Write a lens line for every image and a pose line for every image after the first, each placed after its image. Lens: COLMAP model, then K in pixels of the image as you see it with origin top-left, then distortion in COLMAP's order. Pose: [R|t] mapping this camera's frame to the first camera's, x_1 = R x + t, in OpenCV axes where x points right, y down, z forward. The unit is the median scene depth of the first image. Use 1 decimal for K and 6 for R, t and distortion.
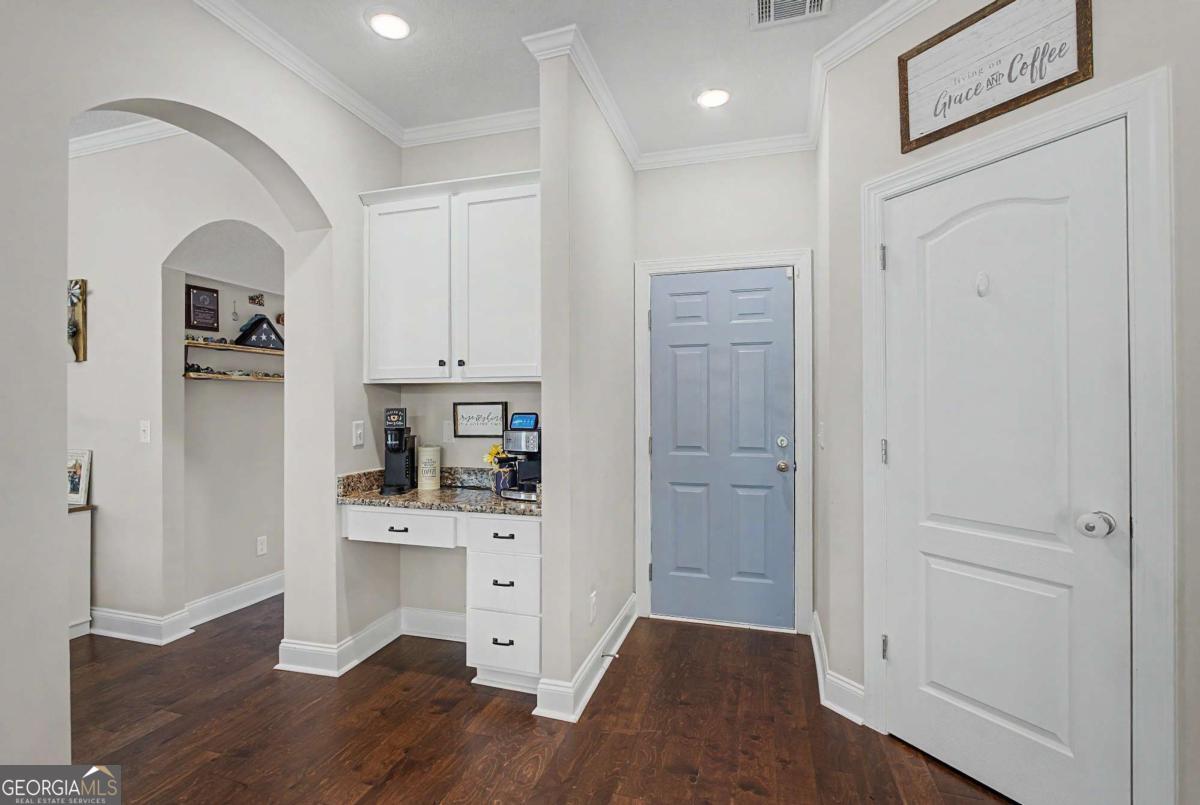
lens RADIAL K [[558.7, 0, 597.8], [0, 558.7, 400.8], [0, 0, 1]] dist [-0.017975, 0.000068]
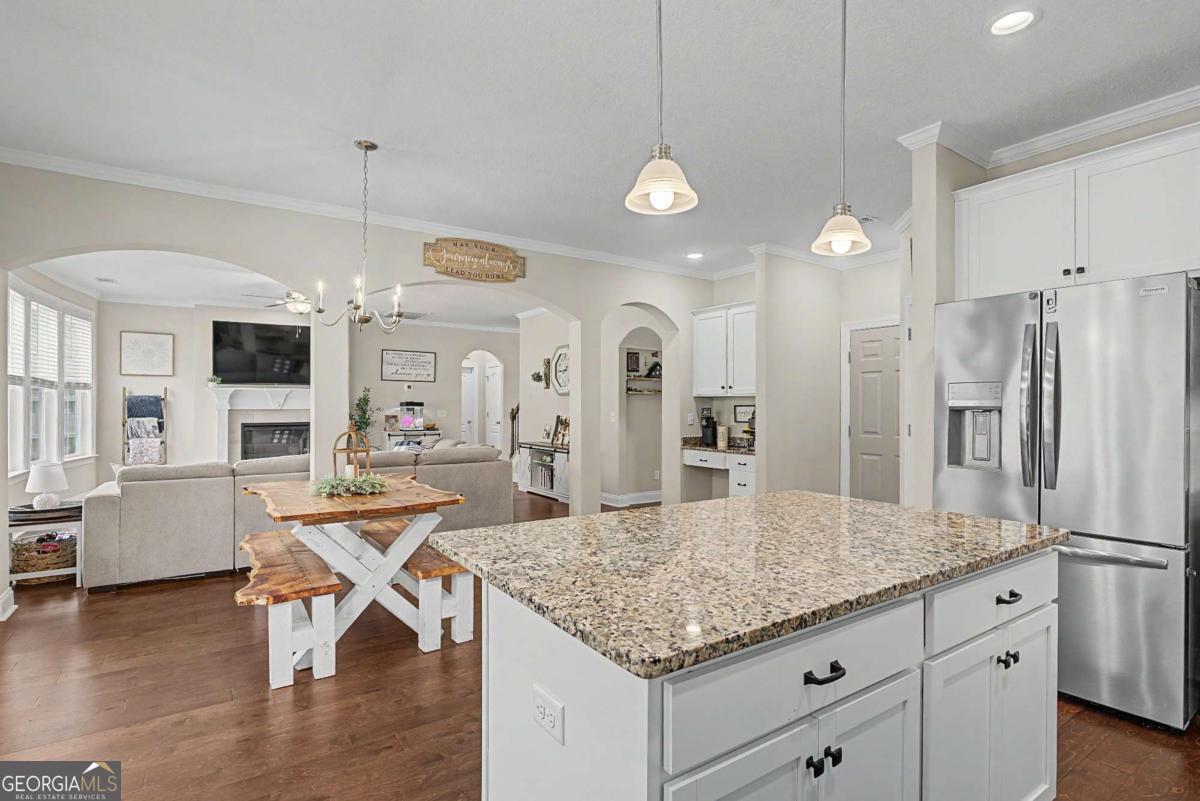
lens RADIAL K [[593.6, 0, 598.8], [0, 593.6, 405.4], [0, 0, 1]] dist [-0.000034, 0.000012]
pose [[0.780688, 0.005829, -0.624894, 0.722932], [-0.003756, 0.999982, 0.004636, -0.004029], [0.624910, -0.001272, 0.780696, -1.023793]]
